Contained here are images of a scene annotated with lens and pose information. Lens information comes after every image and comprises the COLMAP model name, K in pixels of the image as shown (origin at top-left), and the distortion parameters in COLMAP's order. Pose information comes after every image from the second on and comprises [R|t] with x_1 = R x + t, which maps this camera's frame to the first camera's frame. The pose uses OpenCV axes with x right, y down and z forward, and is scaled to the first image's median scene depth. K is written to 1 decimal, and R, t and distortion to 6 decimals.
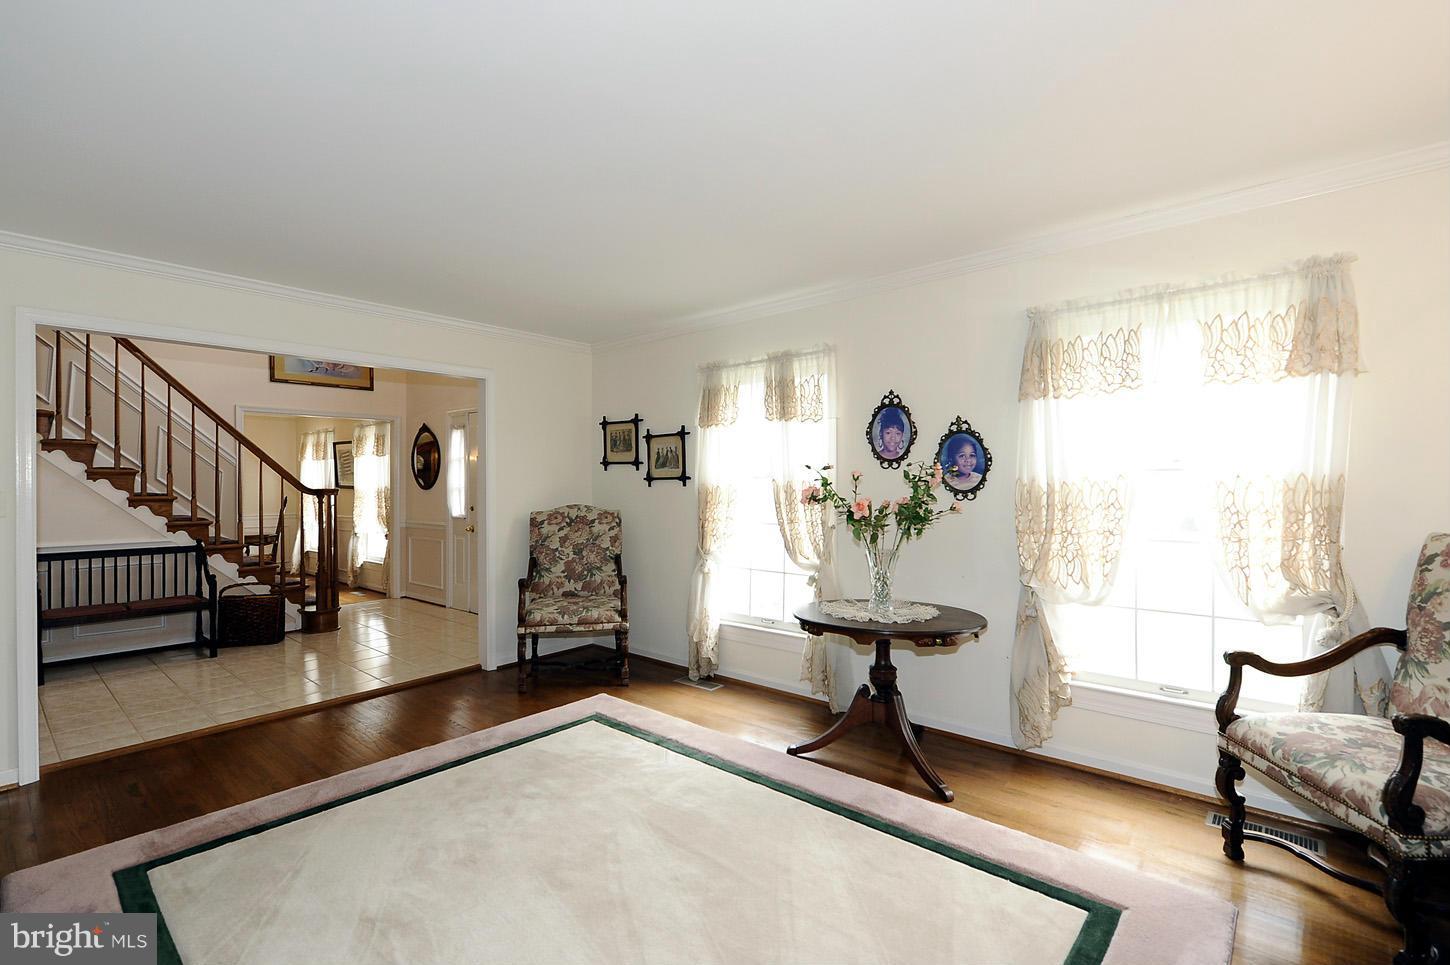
lens RADIAL K [[627.0, 0, 726.9], [0, 627.0, 487.0], [0, 0, 1]] dist [-0.002671, -0.000311]
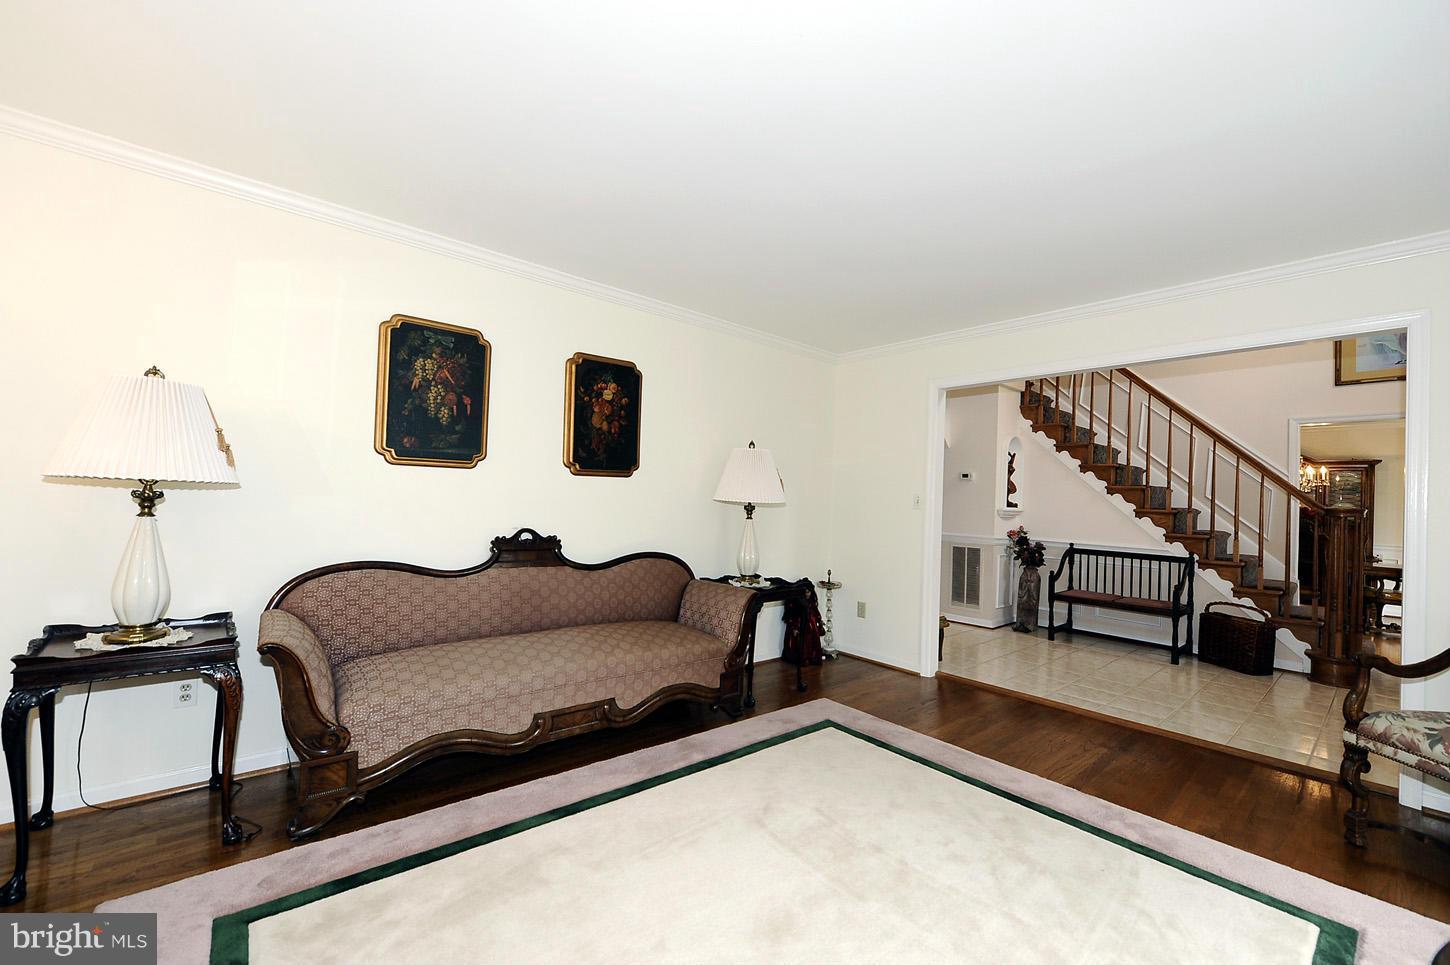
lens RADIAL K [[589.7, 0, 734.5], [0, 589.7, 472.6], [0, 0, 1]] dist [-0.000510, -0.000194]
pose [[-0.127503, -0.039616, -0.991047, 0.257303], [-0.033883, 0.998793, -0.035566, 0.013038], [0.991259, 0.029044, -0.128691, 0.392134]]
